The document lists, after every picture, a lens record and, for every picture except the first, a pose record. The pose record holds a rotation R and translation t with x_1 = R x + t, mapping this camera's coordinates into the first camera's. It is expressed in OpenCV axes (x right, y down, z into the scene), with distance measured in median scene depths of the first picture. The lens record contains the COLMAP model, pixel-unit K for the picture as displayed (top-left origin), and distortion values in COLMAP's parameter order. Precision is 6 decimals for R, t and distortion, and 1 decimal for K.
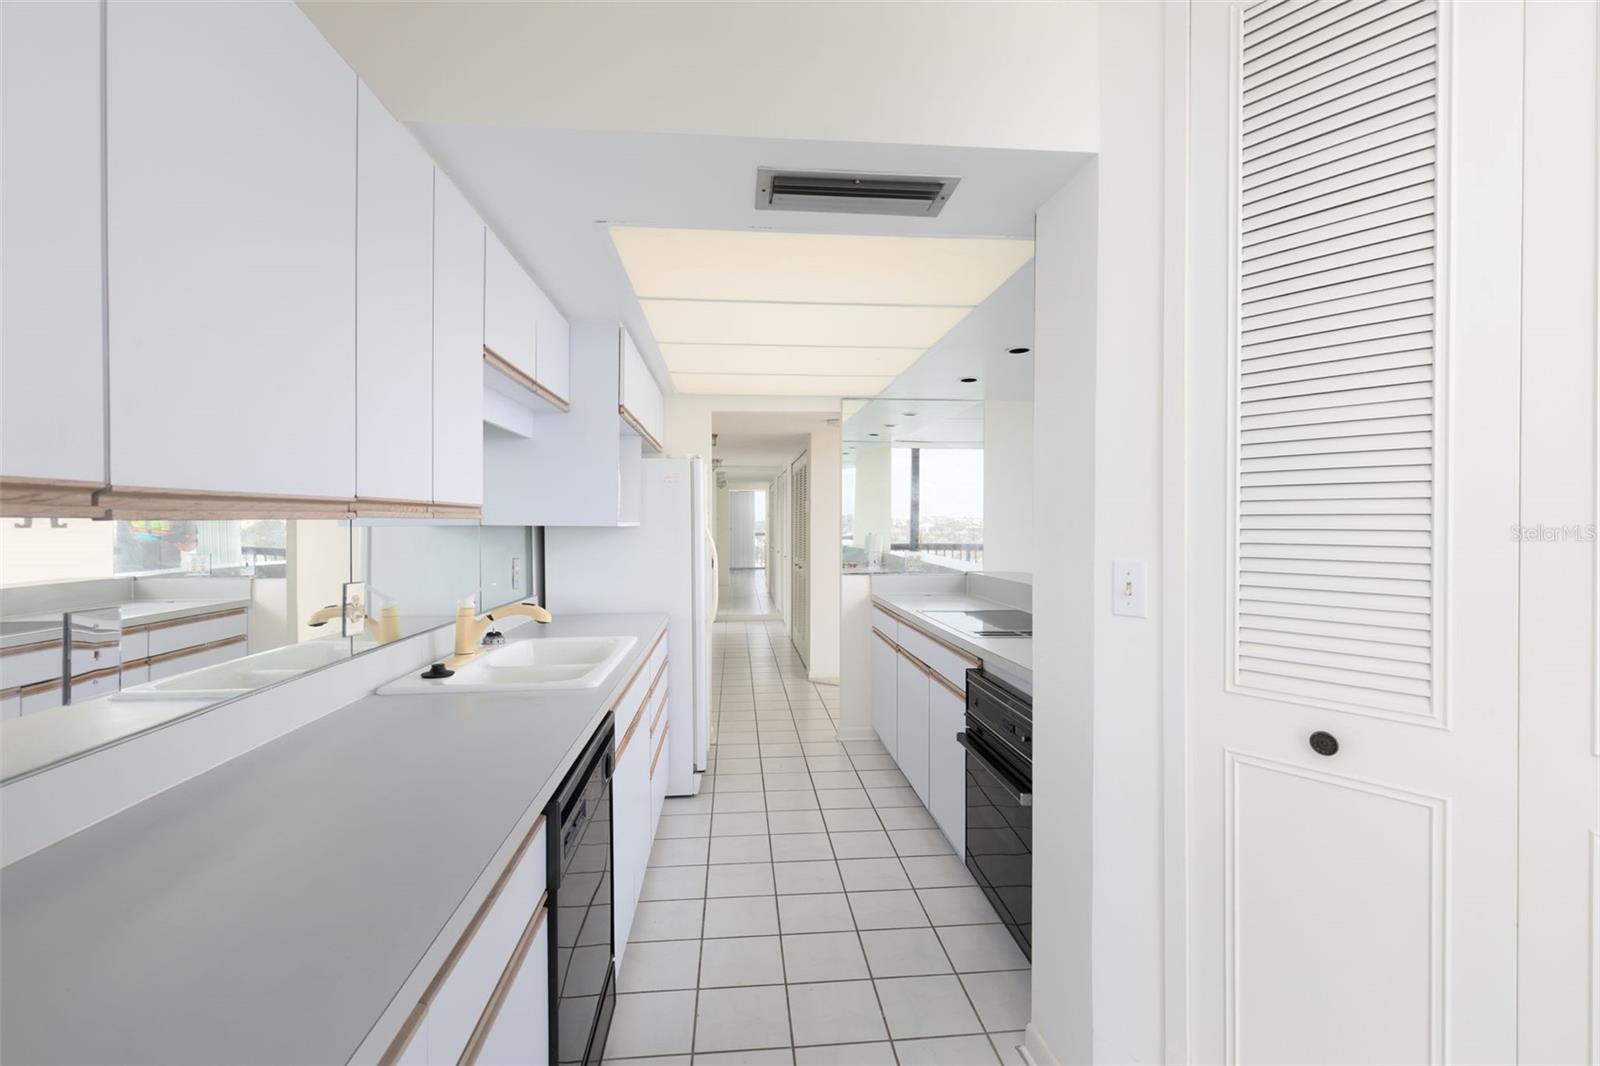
lens RADIAL K [[714.4, 0, 800.0], [0, 714.4, 533.0], [0, 0, 1]] dist [0.017354, -0.000676]
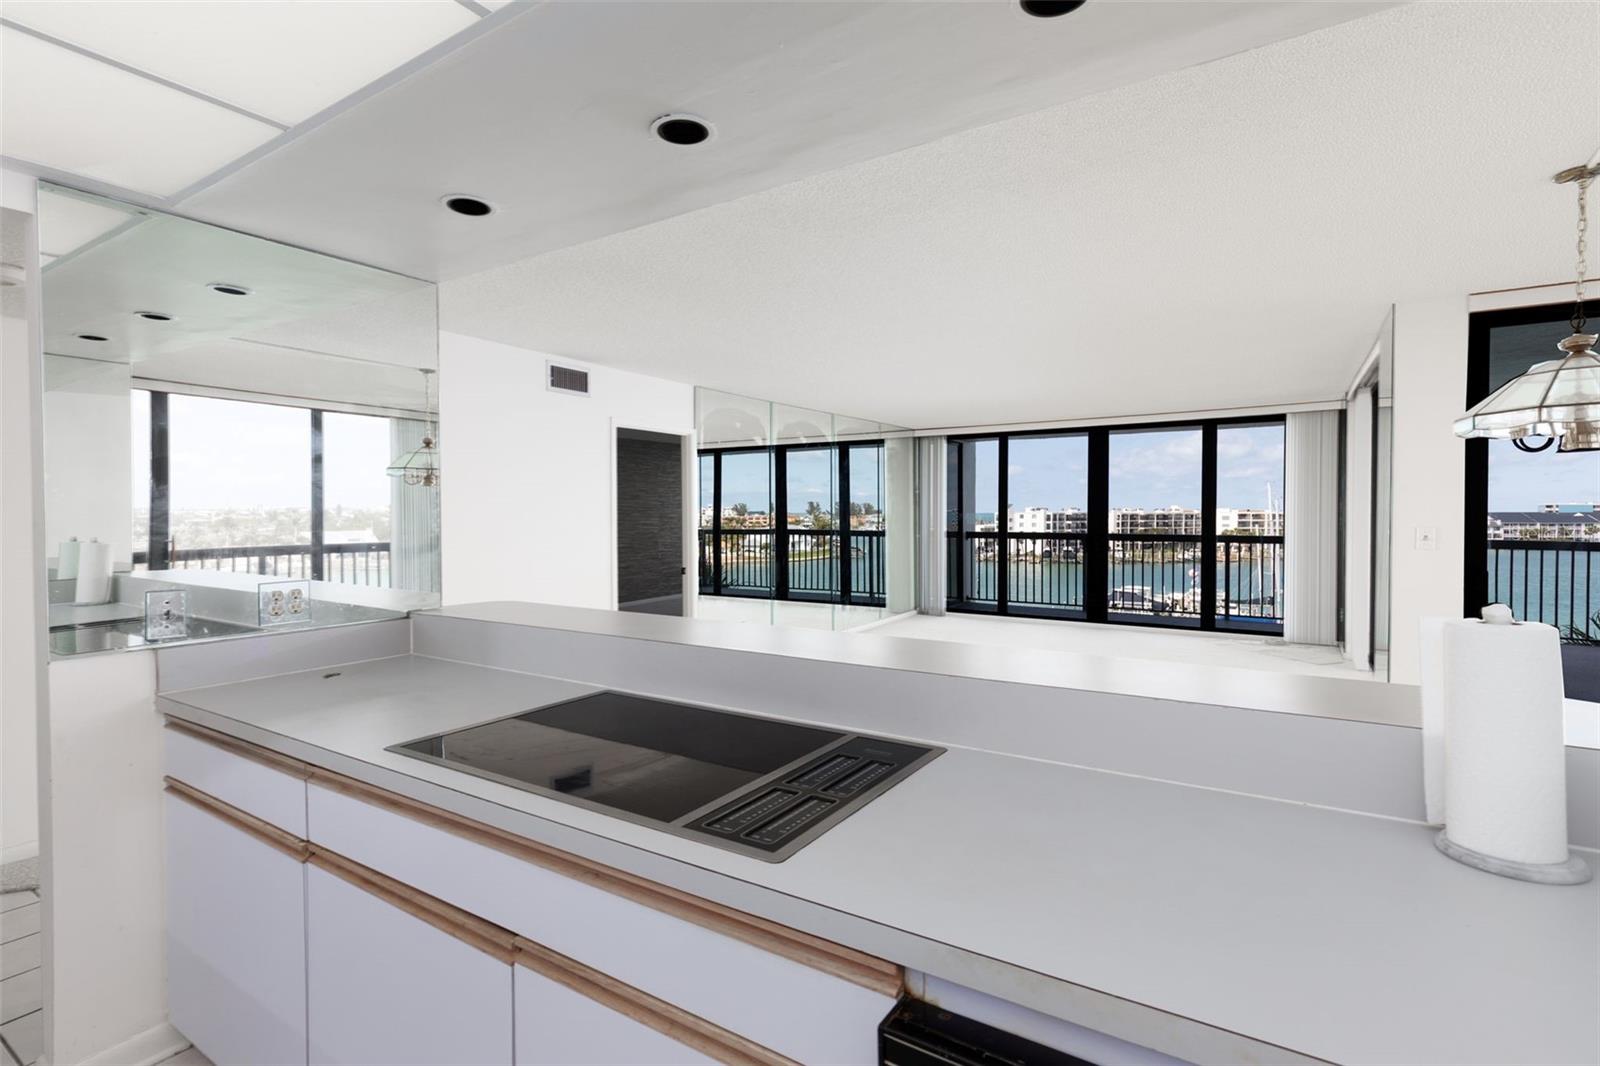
lens RADIAL K [[714.4, 0, 800.0], [0, 714.4, 533.0], [0, 0, 1]] dist [0.017354, -0.000676]
pose [[0.598494, -0.015992, 0.800968, -0.004376], [0.008759, 0.999872, 0.013418, -0.003823], [-0.801080, -0.001014, 0.598557, 0.214326]]
